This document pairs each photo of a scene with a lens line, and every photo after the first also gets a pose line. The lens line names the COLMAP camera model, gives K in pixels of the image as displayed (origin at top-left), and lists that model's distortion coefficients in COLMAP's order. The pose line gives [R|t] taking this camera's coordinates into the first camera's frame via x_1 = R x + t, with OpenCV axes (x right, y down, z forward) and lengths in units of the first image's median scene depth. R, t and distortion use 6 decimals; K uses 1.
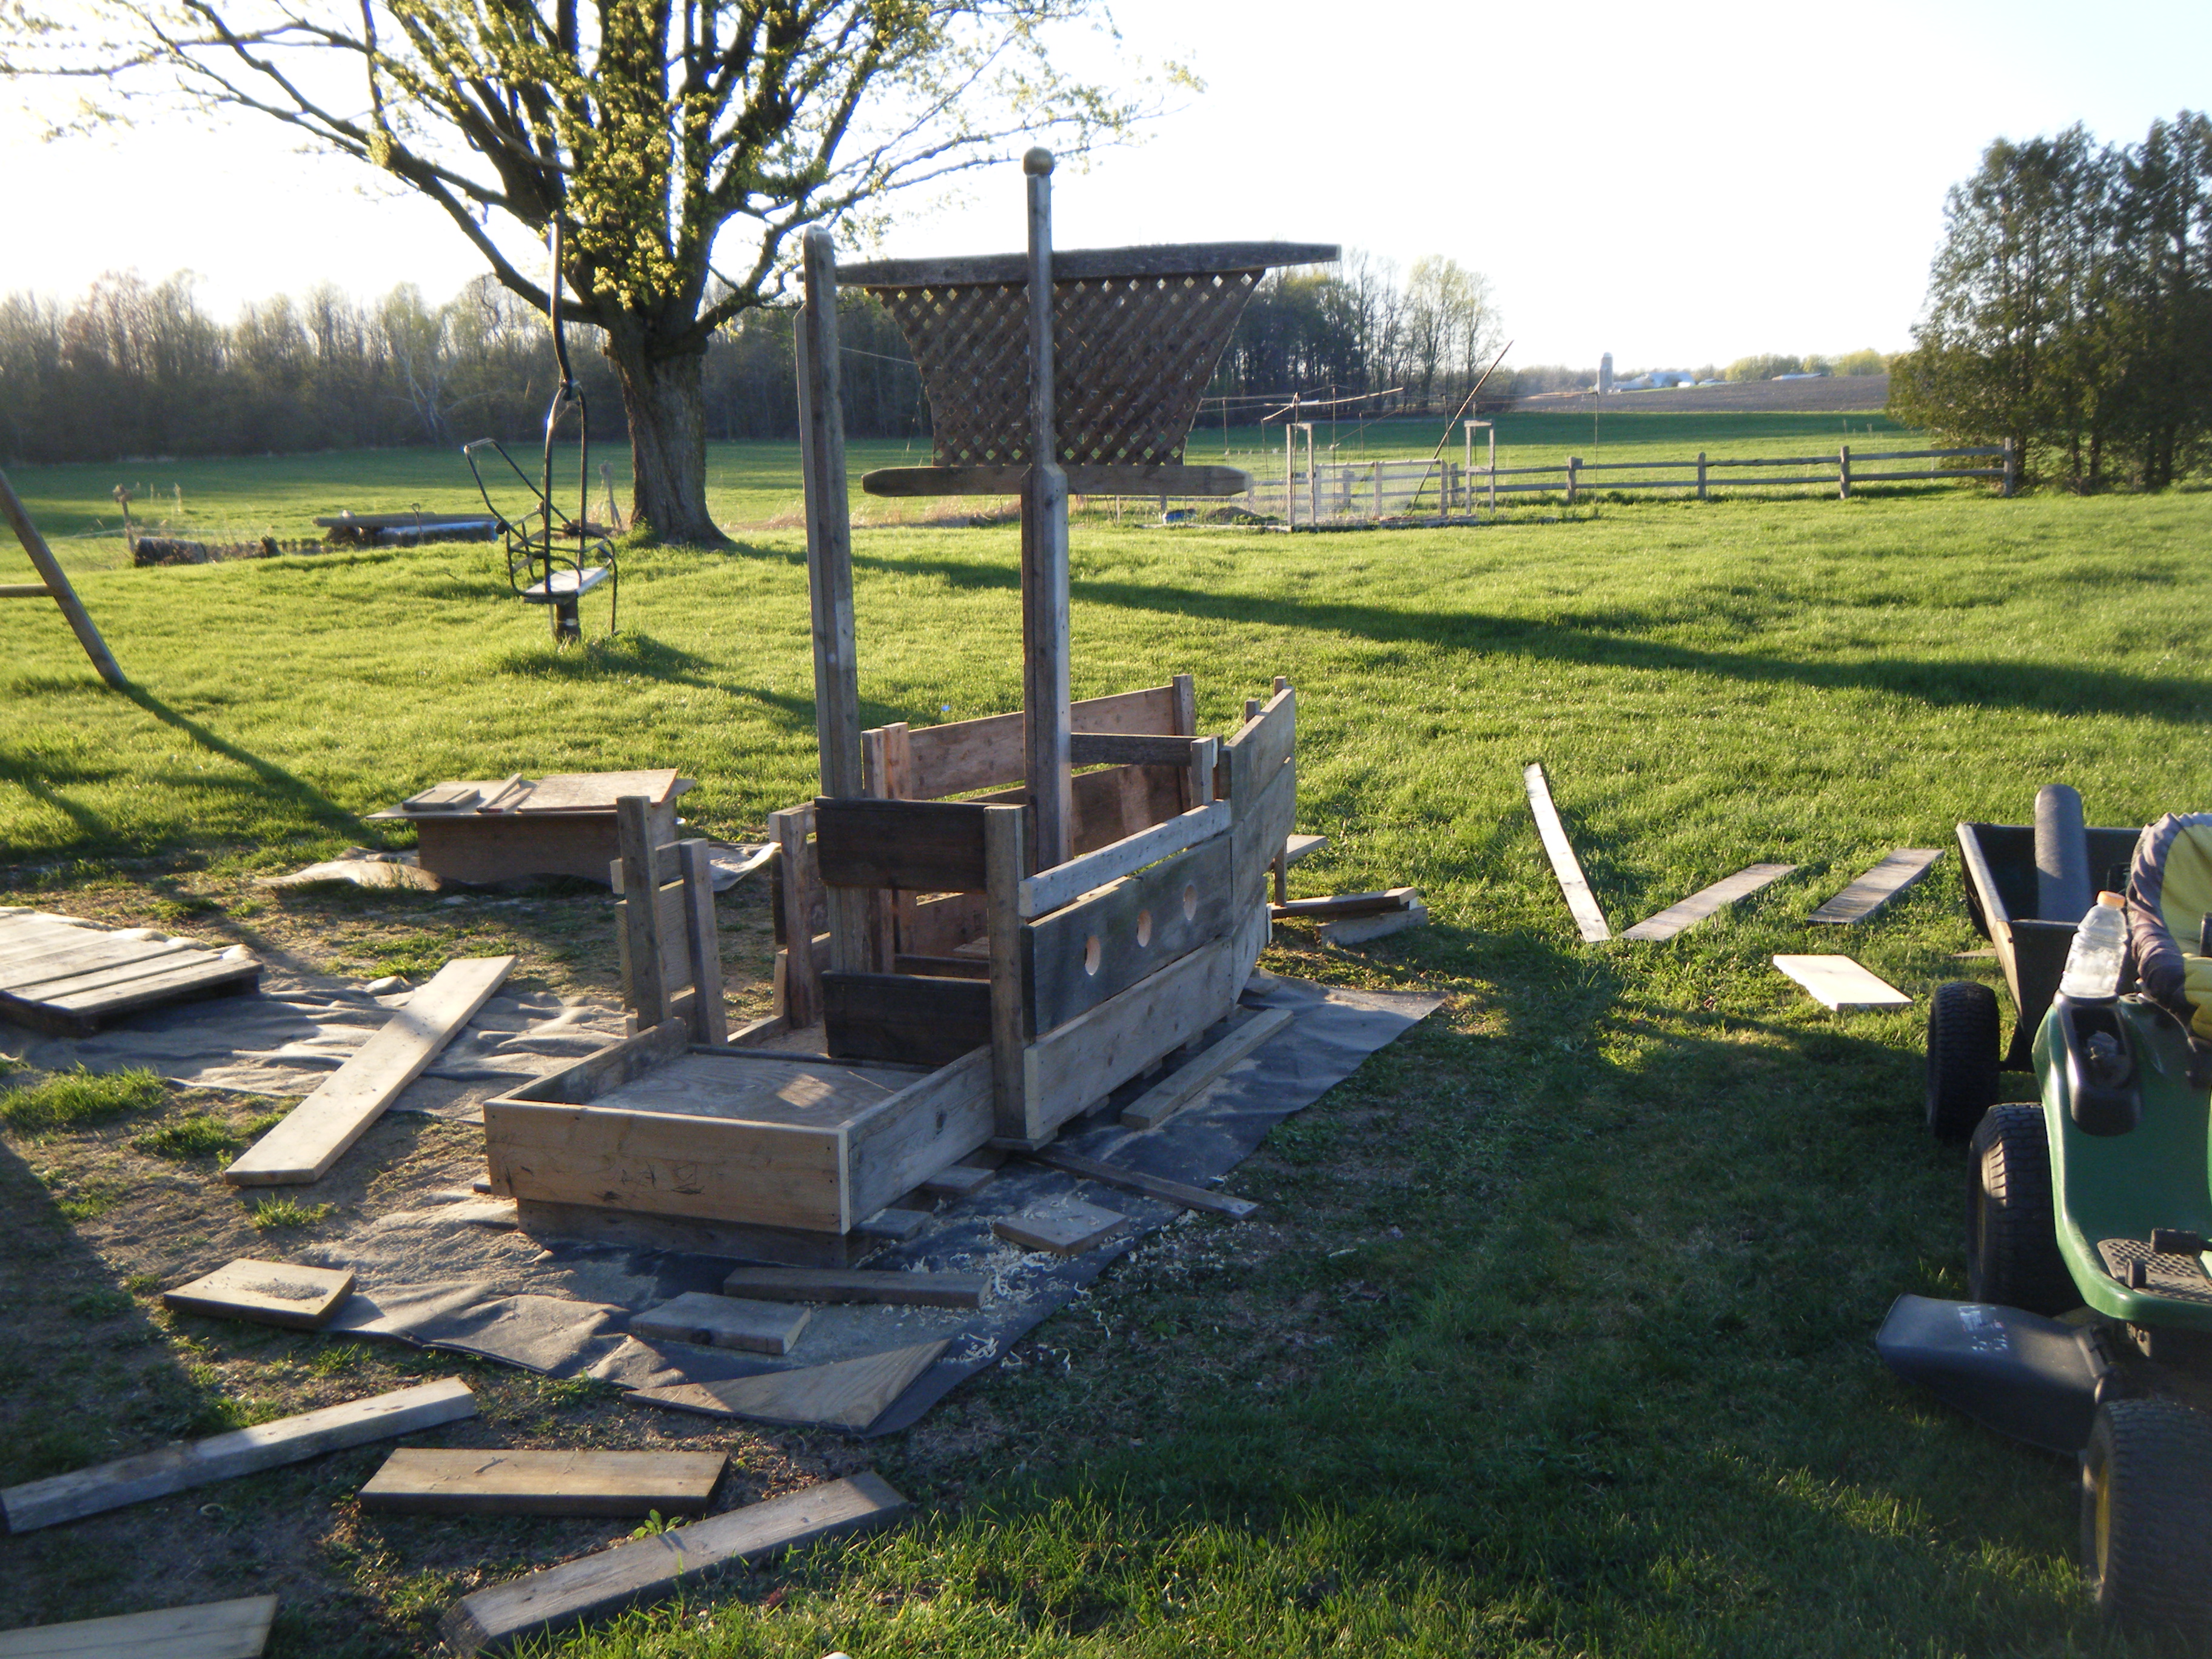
lens RADIAL K [[2290.4, 0, 1106.0], [0, 2290.4, 829.5], [0, 0, 1]] dist [-0.000839, 0.003765]
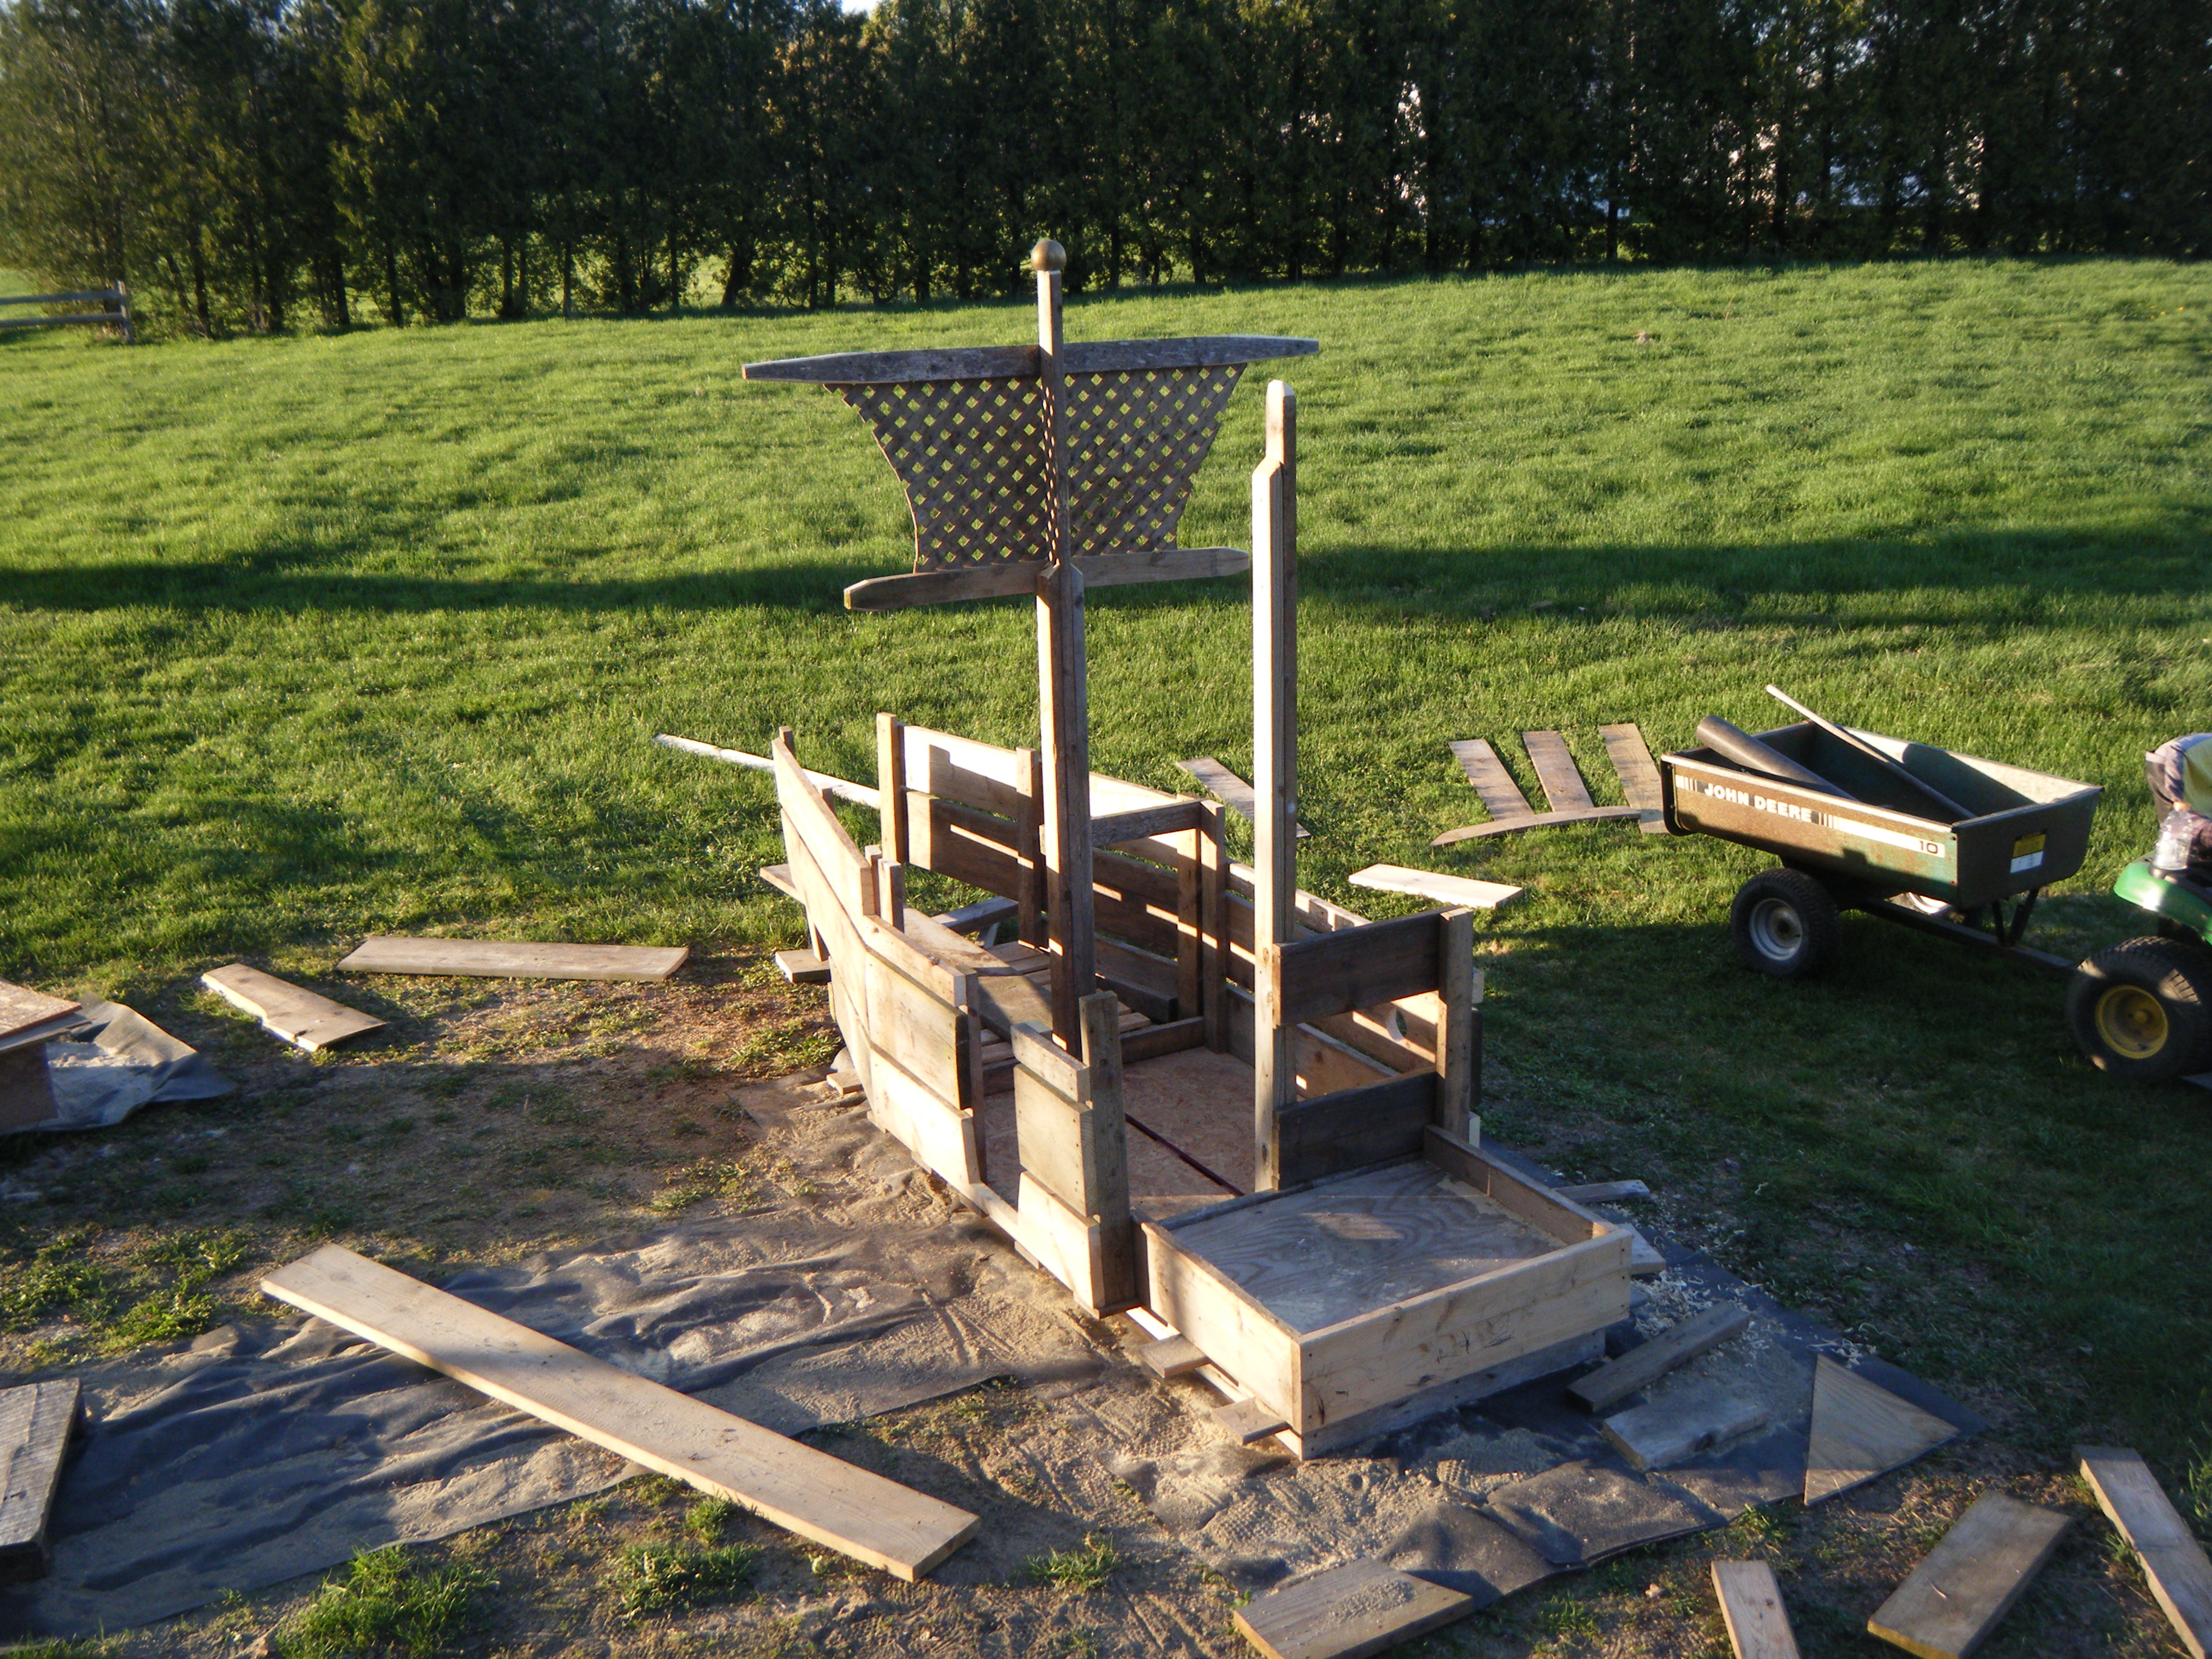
lens RADIAL K [[2290.4, 0, 1106.0], [0, 2290.4, 829.5], [0, 0, 1]] dist [-0.000839, 0.003765]
pose [[0.603950, -0.210521, 0.768717, -0.797599], [0.140740, 0.977499, 0.157124, -0.199124], [-0.784498, 0.013294, 0.619989, 0.372706]]
